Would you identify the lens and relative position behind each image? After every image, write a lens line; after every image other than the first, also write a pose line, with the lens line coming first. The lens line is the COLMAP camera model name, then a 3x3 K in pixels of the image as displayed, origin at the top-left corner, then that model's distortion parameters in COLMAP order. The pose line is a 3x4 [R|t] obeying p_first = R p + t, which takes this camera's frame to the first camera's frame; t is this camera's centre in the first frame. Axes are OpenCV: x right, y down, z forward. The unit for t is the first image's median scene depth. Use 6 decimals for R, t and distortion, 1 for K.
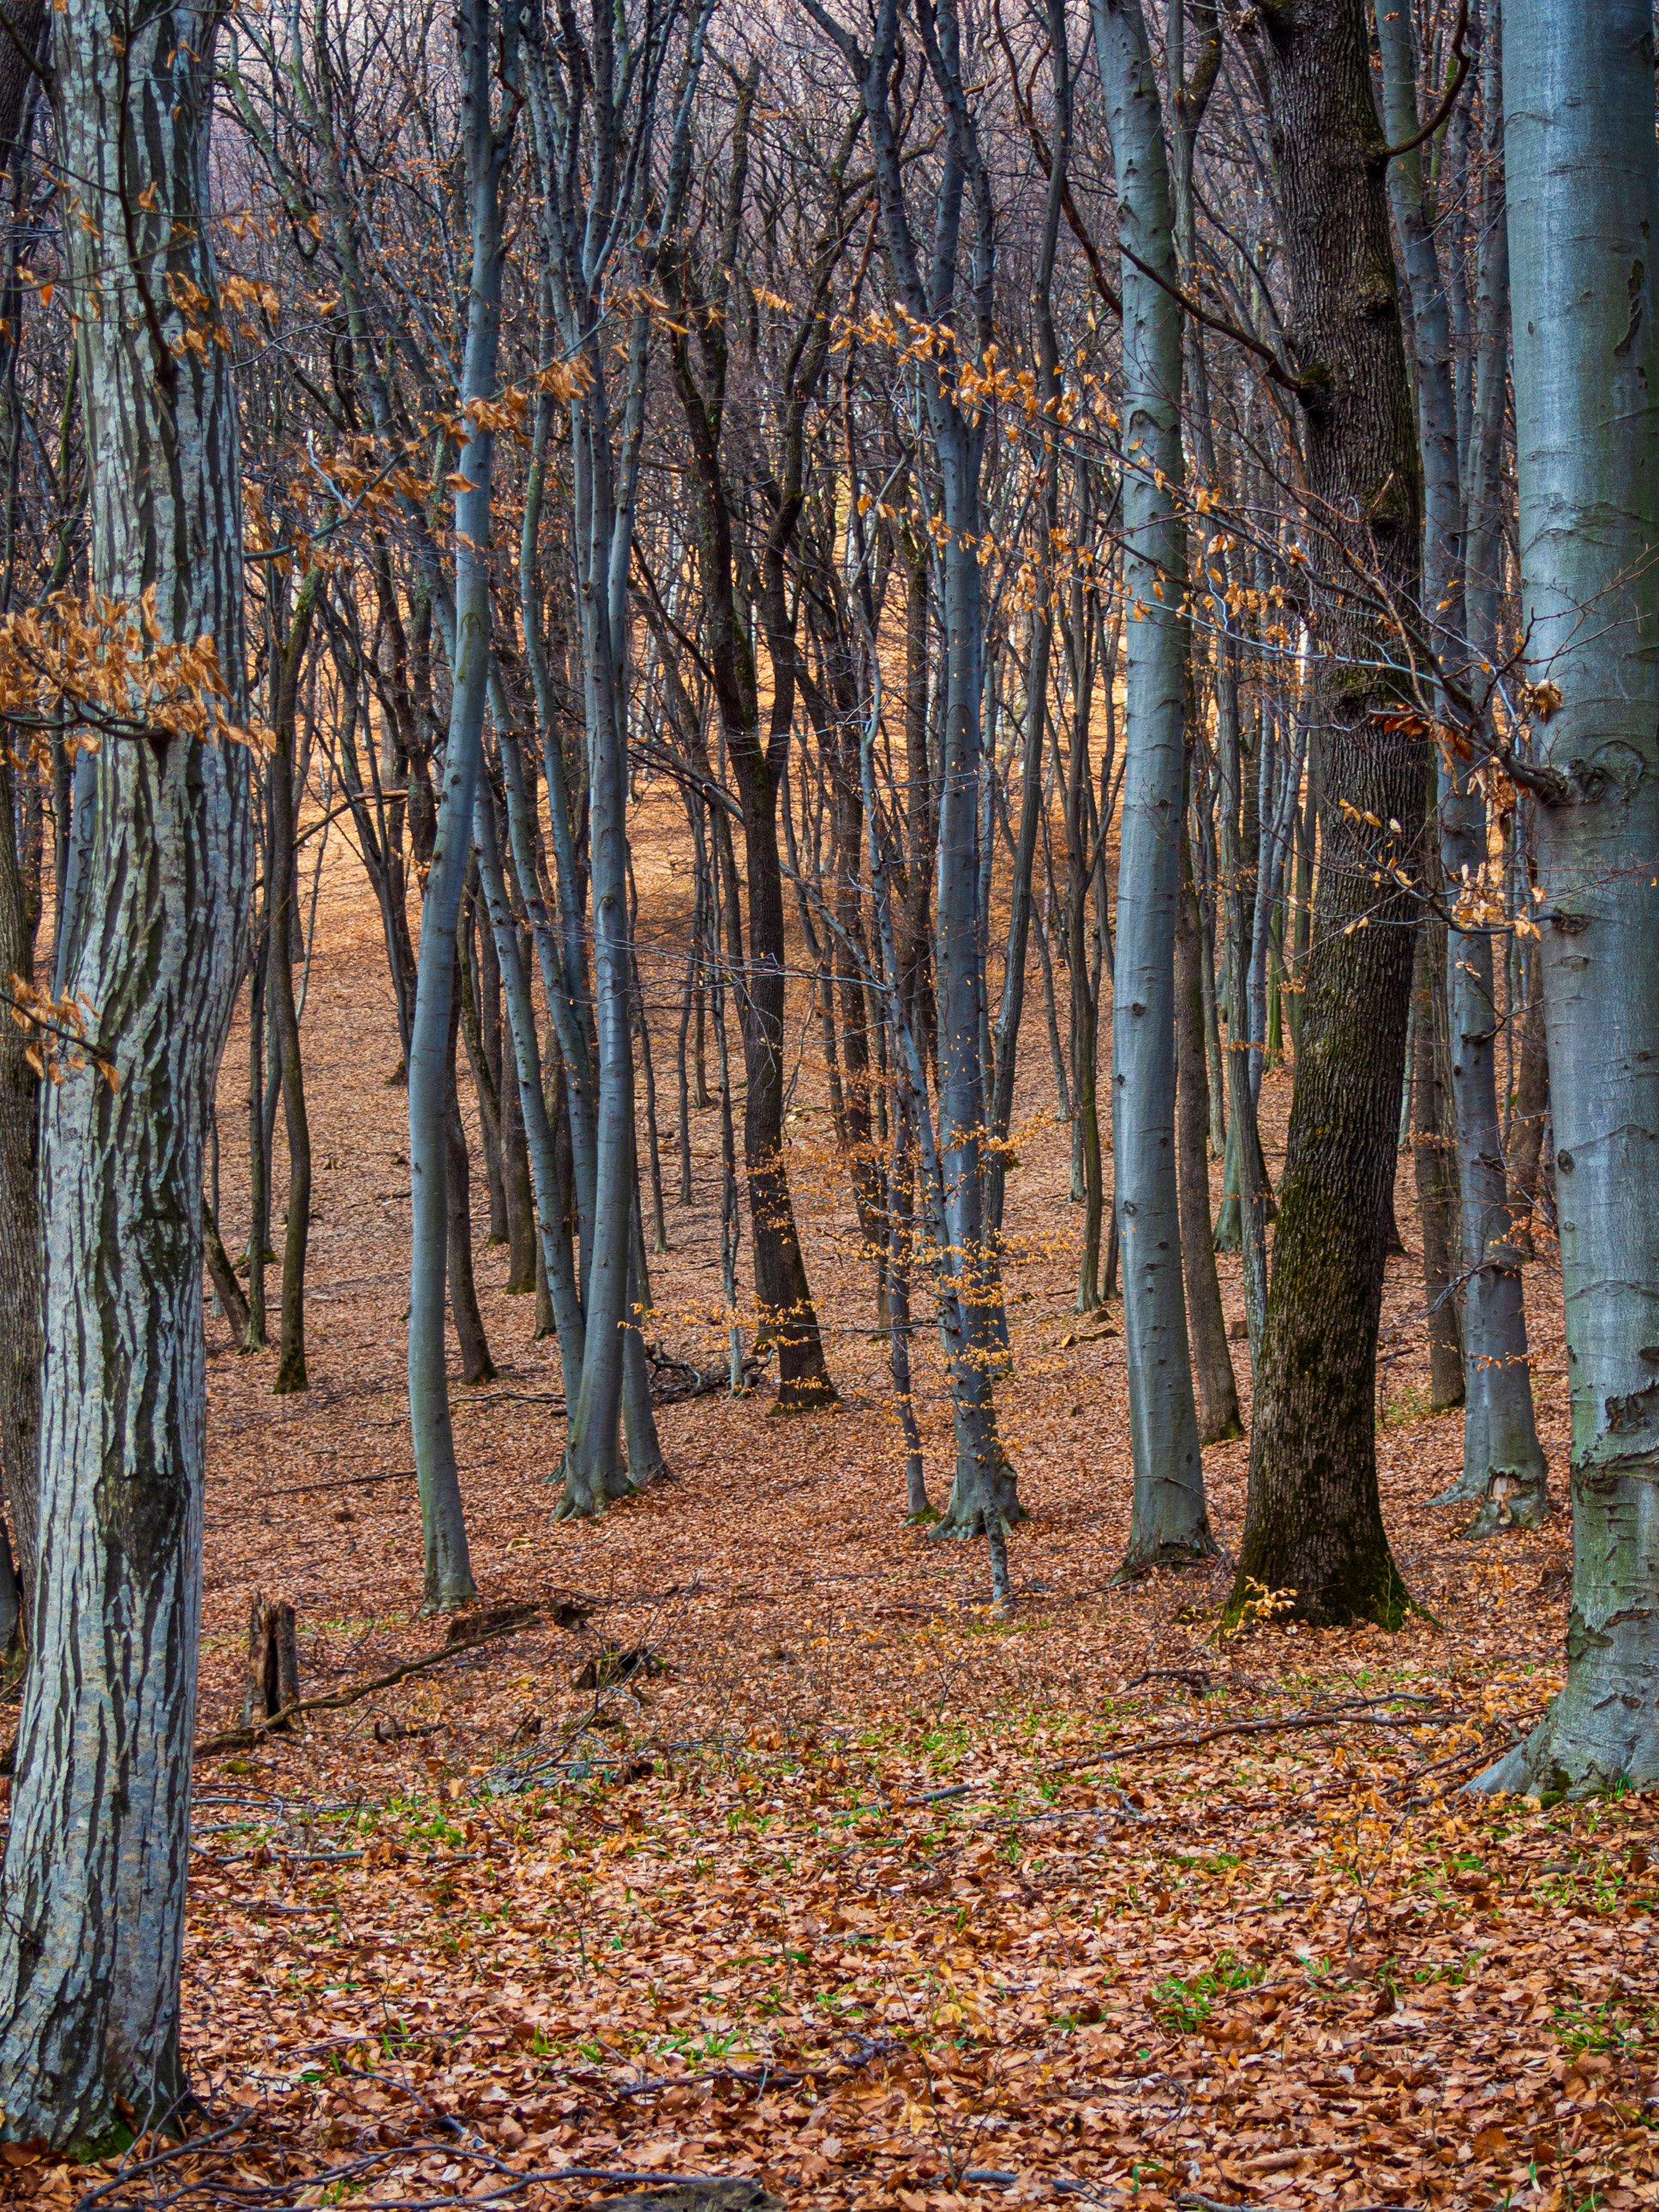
lens RADIAL K [[4774.8, 0, 841.1], [0, 4774.8, 1114.7], [0, 0, 1]] dist [-0.008947, 0.000000]
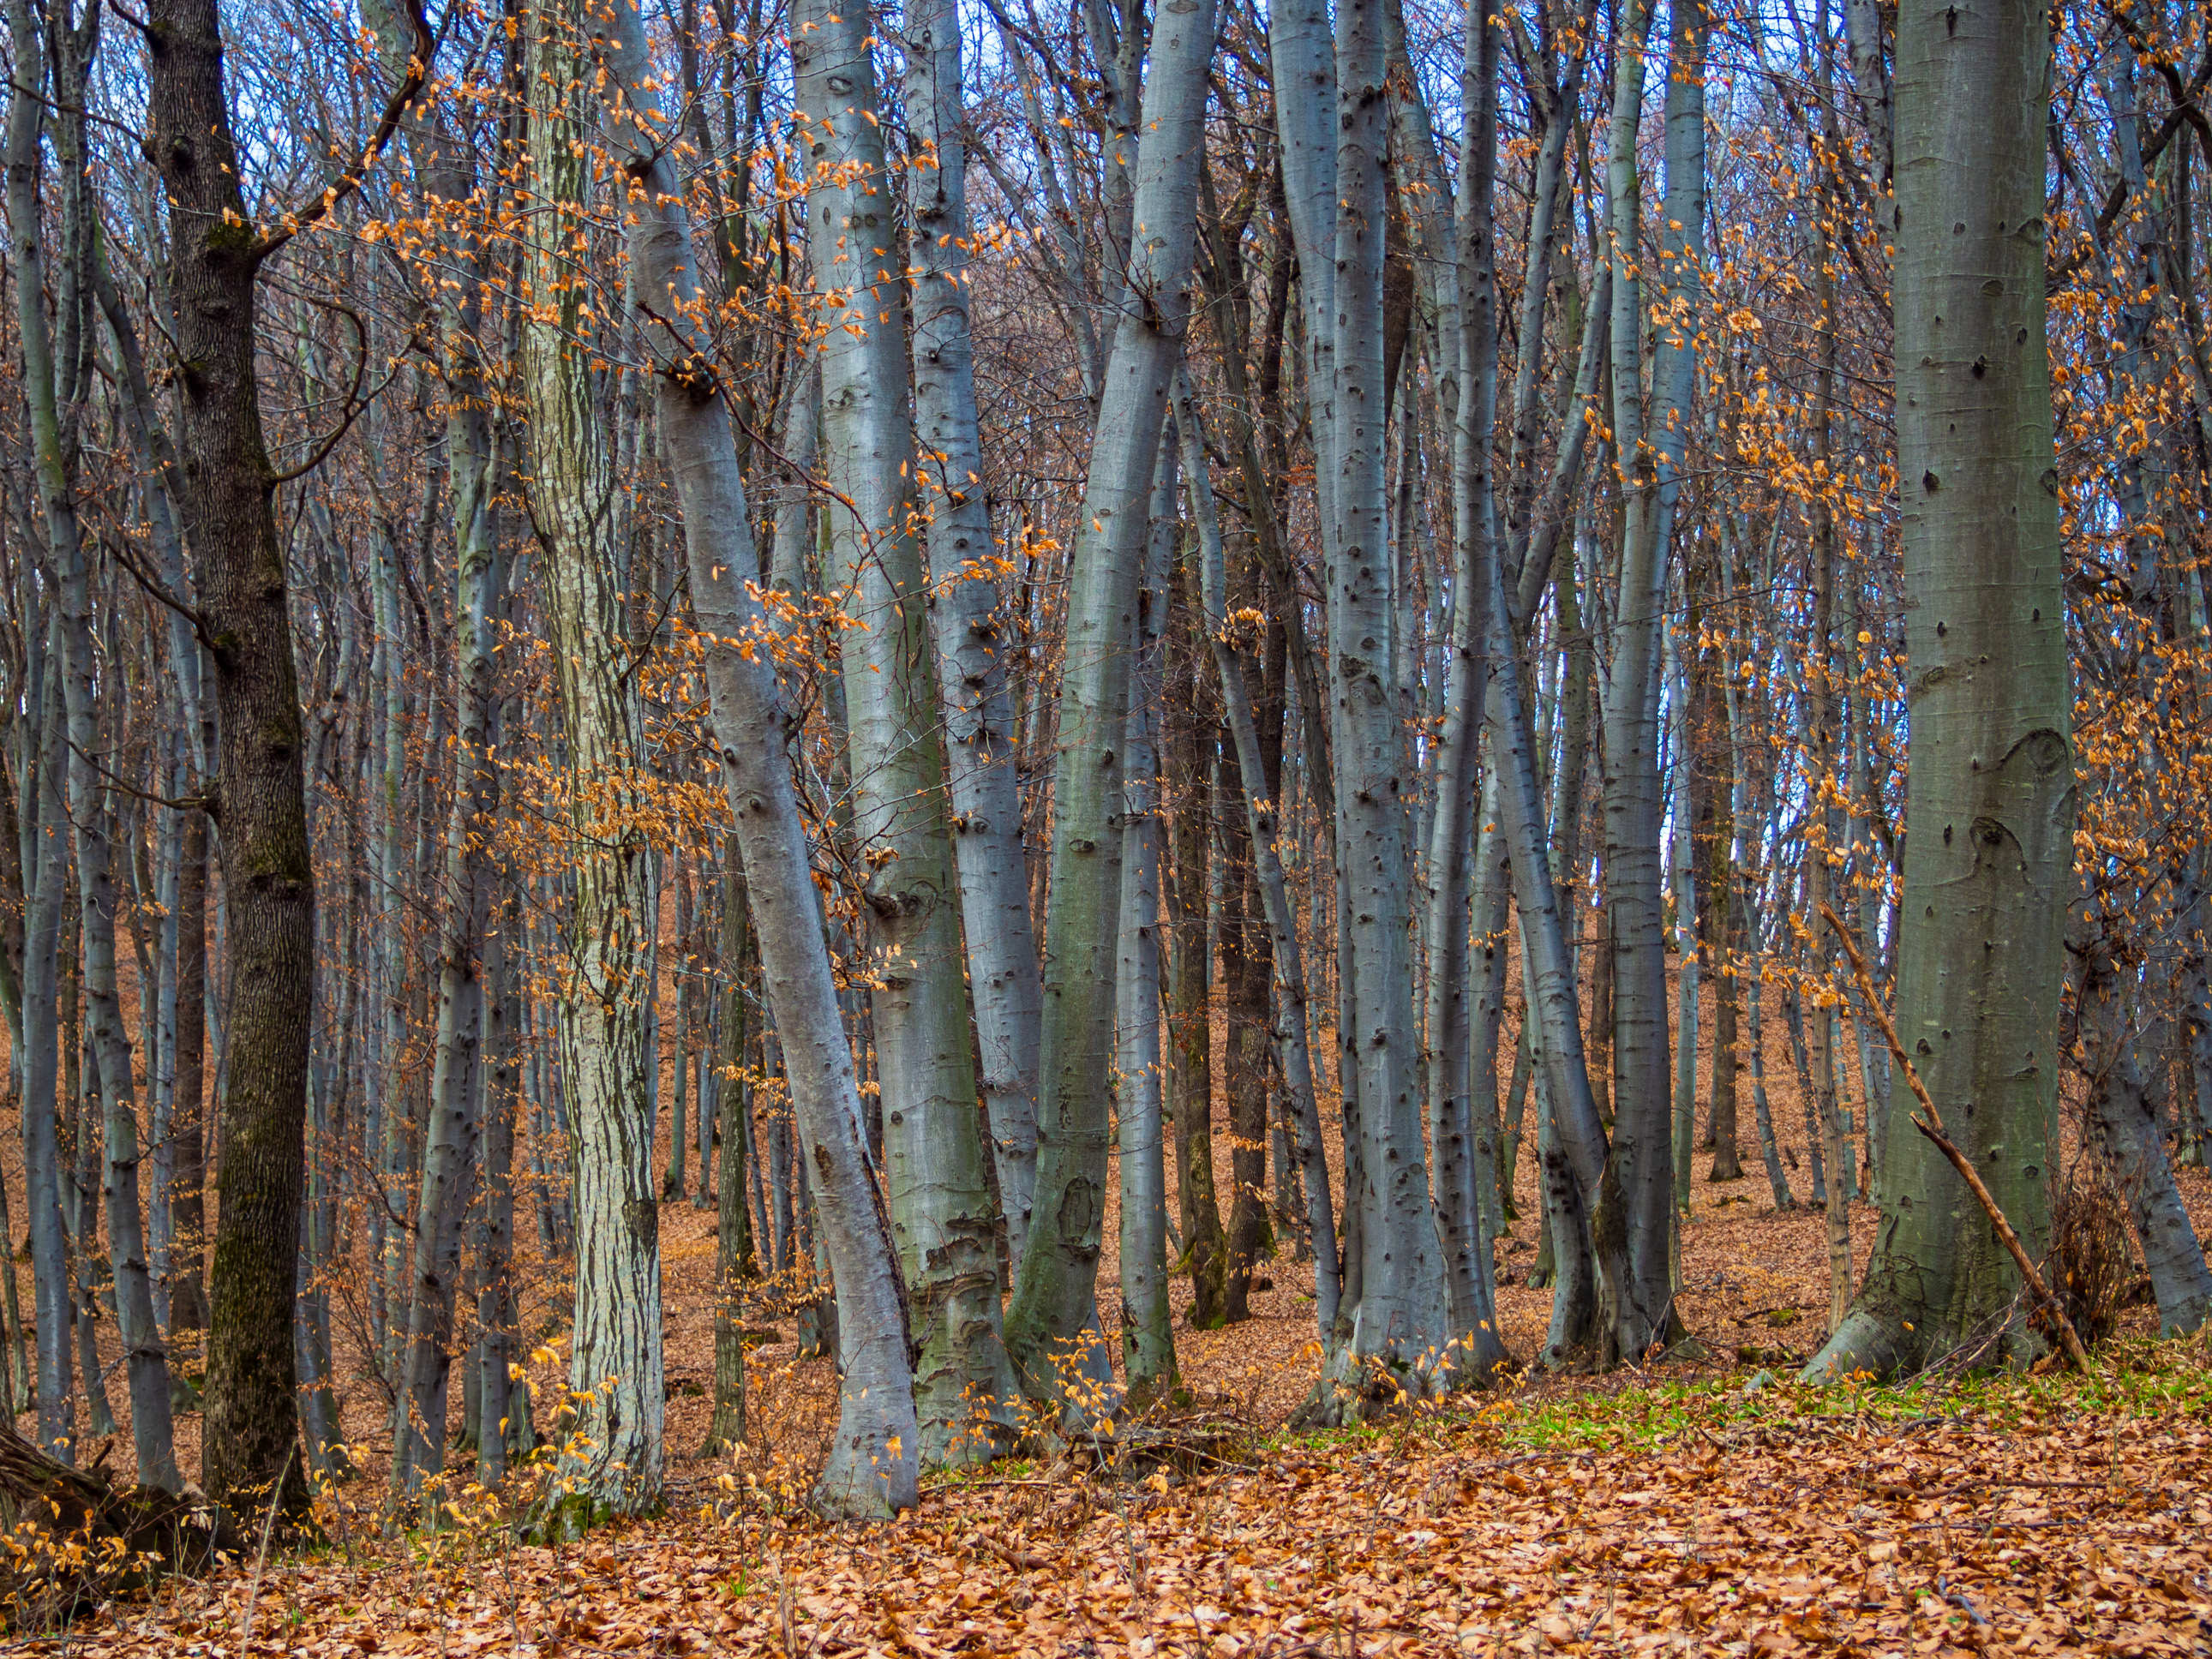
lens RADIAL K [[4644.5, 0, 1105.4], [0, 4644.5, 817.4], [0, 0, 1]] dist [0.038204, 0.000000]
pose [[0.898494, 0.015368, 0.438717, -0.479448], [0.031726, 0.994500, -0.099813, 0.065622], [-0.437838, 0.103600, 0.893065, -0.521806]]
